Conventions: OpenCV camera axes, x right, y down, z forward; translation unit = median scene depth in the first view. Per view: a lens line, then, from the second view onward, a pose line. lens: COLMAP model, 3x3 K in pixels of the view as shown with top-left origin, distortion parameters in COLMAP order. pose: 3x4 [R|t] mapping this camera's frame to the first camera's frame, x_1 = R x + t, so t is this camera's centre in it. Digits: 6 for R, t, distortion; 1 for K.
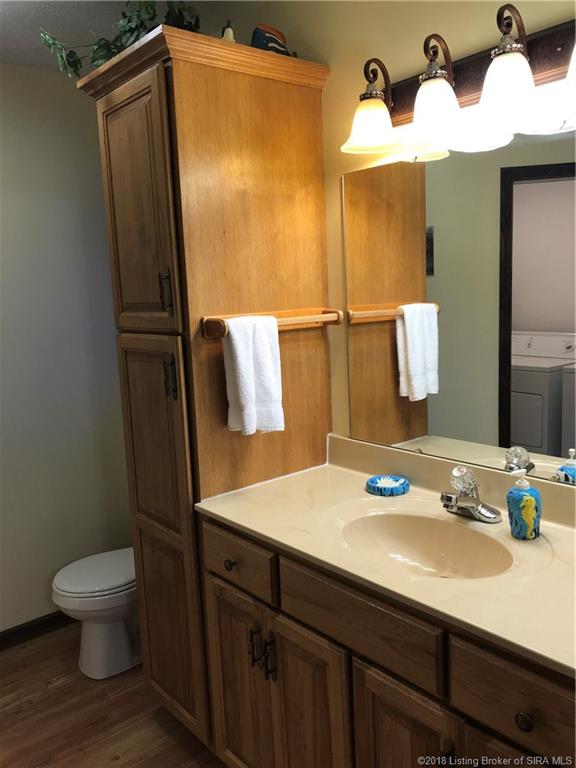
lens RADIAL K [[631.6, 0, 292.1], [0, 631.6, 384.9], [0, 0, 1]] dist [0.033446, -0.029245]
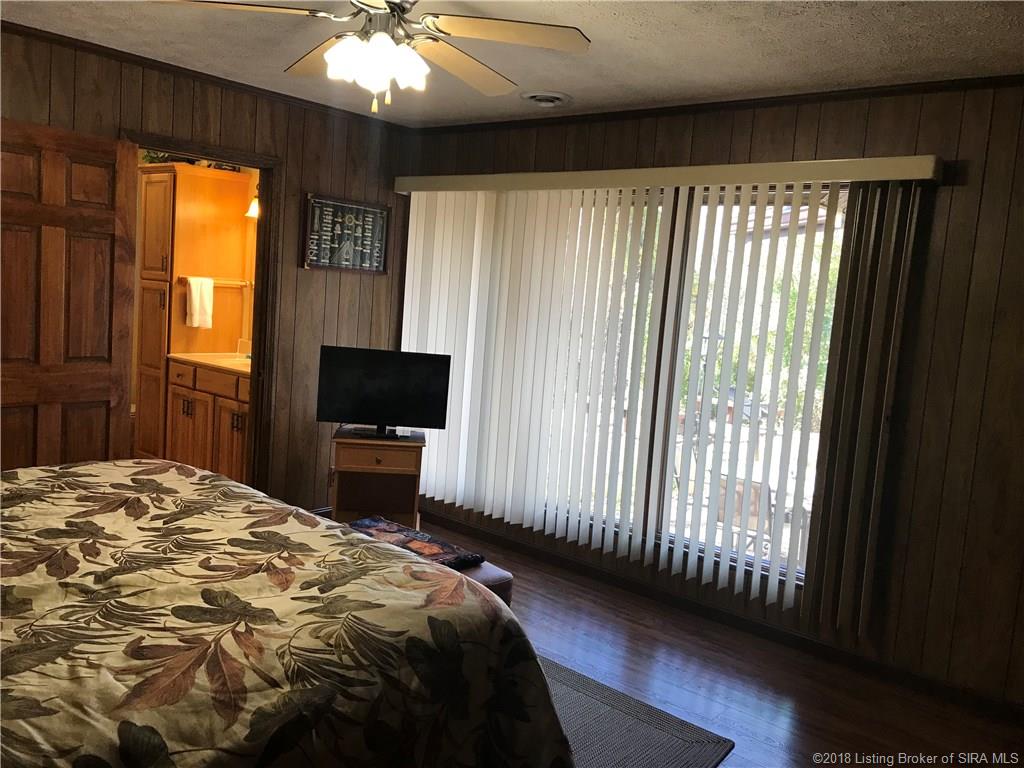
lens RADIAL K [[842.2, 0, 505.7], [0, 842.2, 374.4], [0, 0, 1]] dist [0.033446, -0.029245]
pose [[0.981821, 0.100928, 0.160749, 0.590780], [-0.093799, 0.994266, -0.051360, 0.310638], [-0.165011, 0.035348, 0.985658, -2.335237]]
